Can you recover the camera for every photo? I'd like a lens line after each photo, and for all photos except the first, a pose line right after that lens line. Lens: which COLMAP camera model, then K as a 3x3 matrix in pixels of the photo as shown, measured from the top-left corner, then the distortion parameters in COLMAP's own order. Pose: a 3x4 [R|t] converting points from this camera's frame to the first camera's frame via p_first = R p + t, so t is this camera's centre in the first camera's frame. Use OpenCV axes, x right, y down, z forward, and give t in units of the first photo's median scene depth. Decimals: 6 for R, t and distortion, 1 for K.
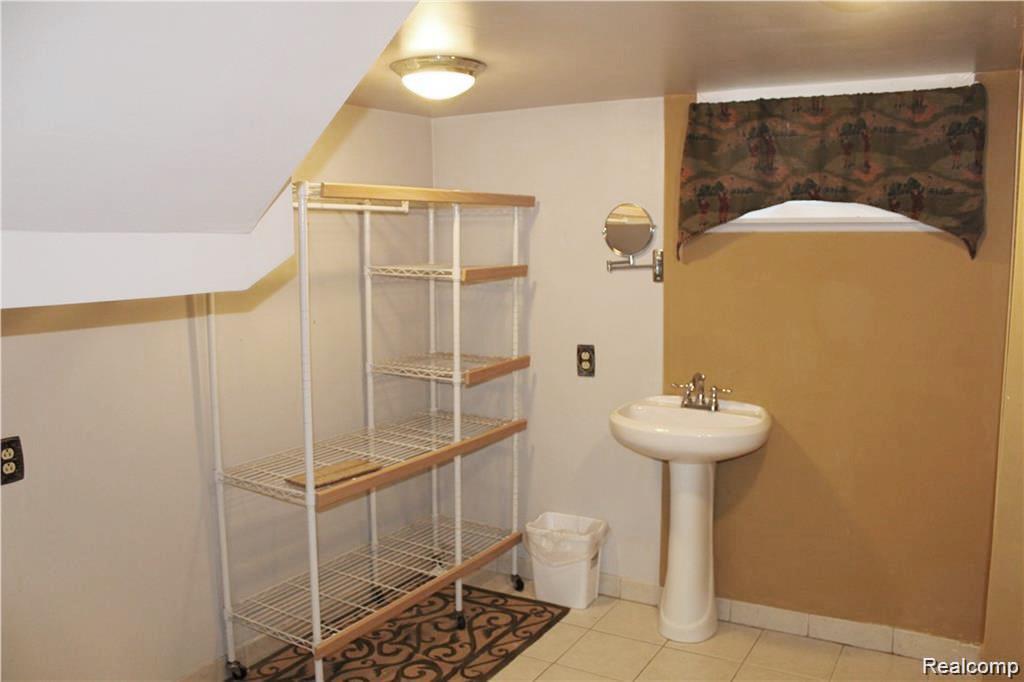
lens RADIAL K [[823.8, 0, 516.2], [0, 823.8, 341.1], [0, 0, 1]] dist [-0.175718, 0.110945]
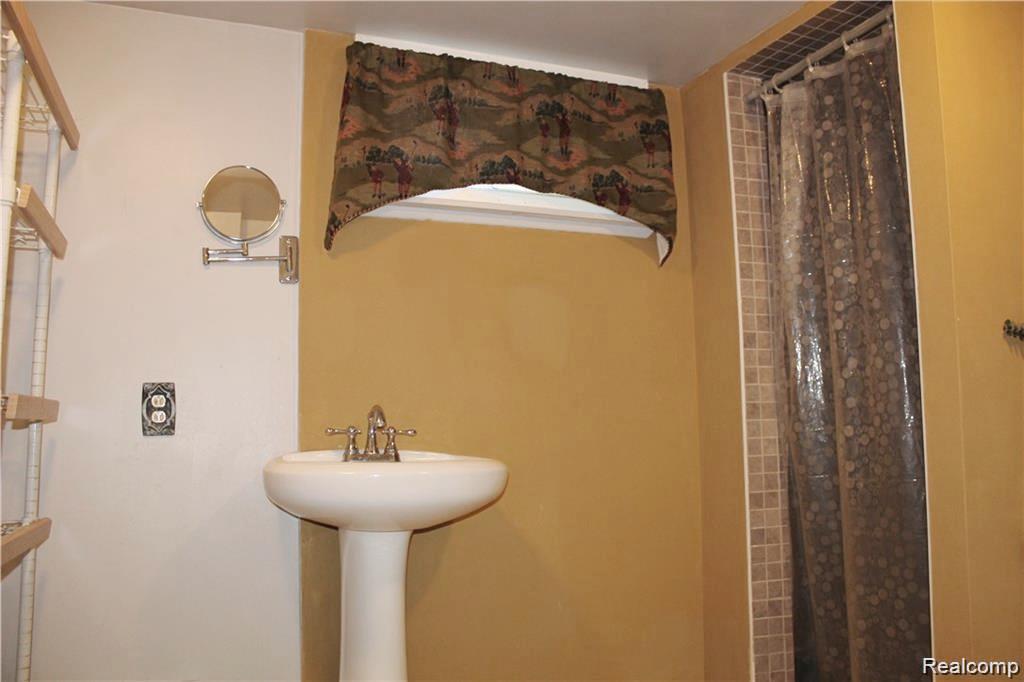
lens RADIAL K [[823.8, 0, 516.2], [0, 823.8, 341.1], [0, 0, 1]] dist [-0.175718, 0.110945]
pose [[0.615179, 0.077941, 0.784525, -0.259005], [0.103242, 0.978568, -0.178175, 0.126743], [-0.781598, 0.190606, 0.593947, 0.520552]]
